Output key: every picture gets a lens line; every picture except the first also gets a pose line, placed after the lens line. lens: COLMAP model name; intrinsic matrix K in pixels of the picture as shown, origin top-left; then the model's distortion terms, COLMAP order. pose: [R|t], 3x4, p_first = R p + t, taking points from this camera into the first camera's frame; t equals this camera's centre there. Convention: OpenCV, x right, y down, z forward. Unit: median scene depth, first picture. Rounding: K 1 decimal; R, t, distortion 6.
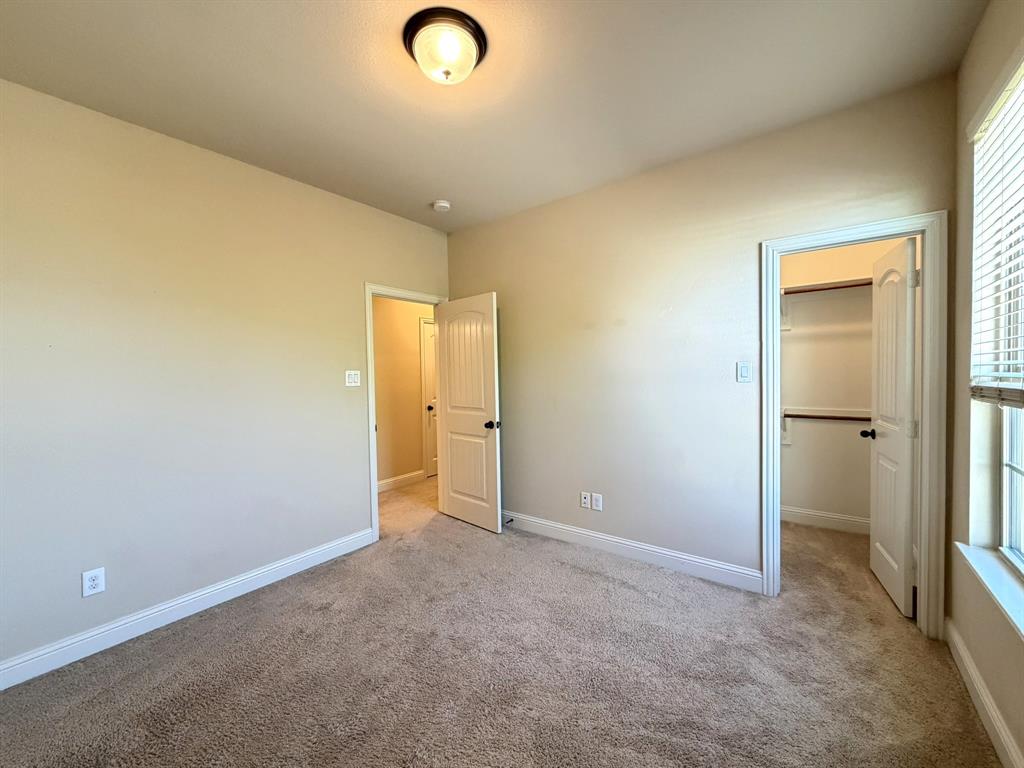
lens RADIAL K [[407.7, 0, 510.2], [0, 407.7, 382.8], [0, 0, 1]] dist [-0.000732, -0.000041]
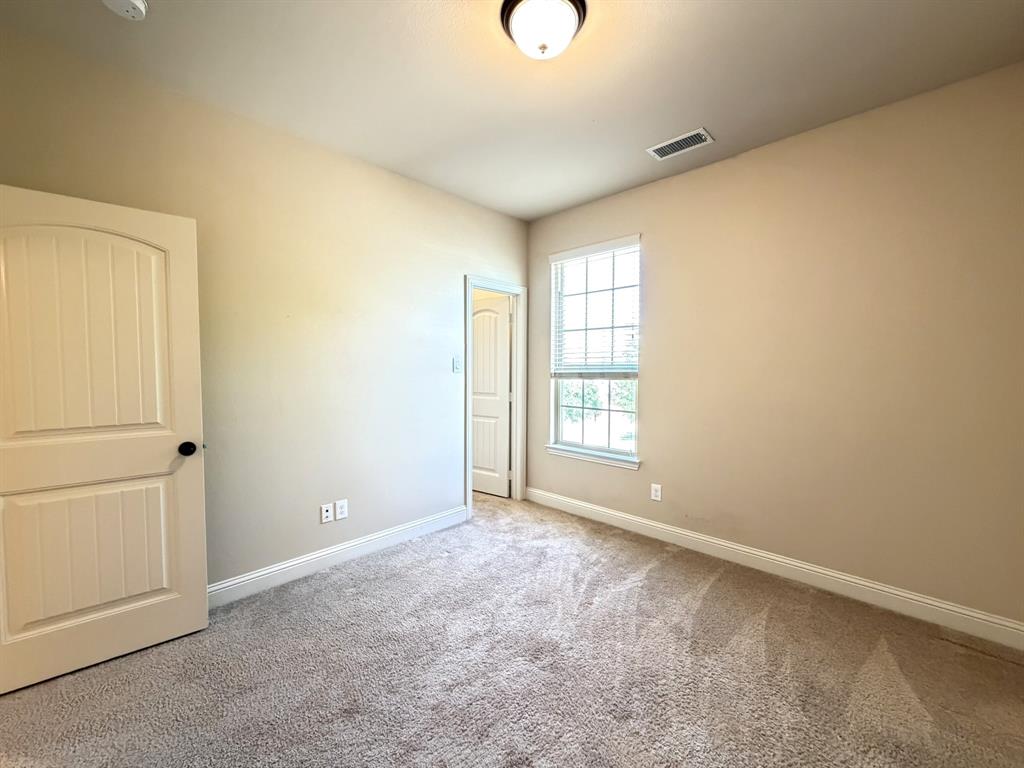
lens RADIAL K [[407.7, 0, 510.1], [0, 407.7, 380.3], [0, 0, 1]] dist [-0.000732, -0.000041]
pose [[0.123536, -0.011004, 0.992279, -0.631020], [0.026066, 0.999629, 0.007841, 0.015475], [-0.991998, 0.024896, 0.123777, 0.533910]]
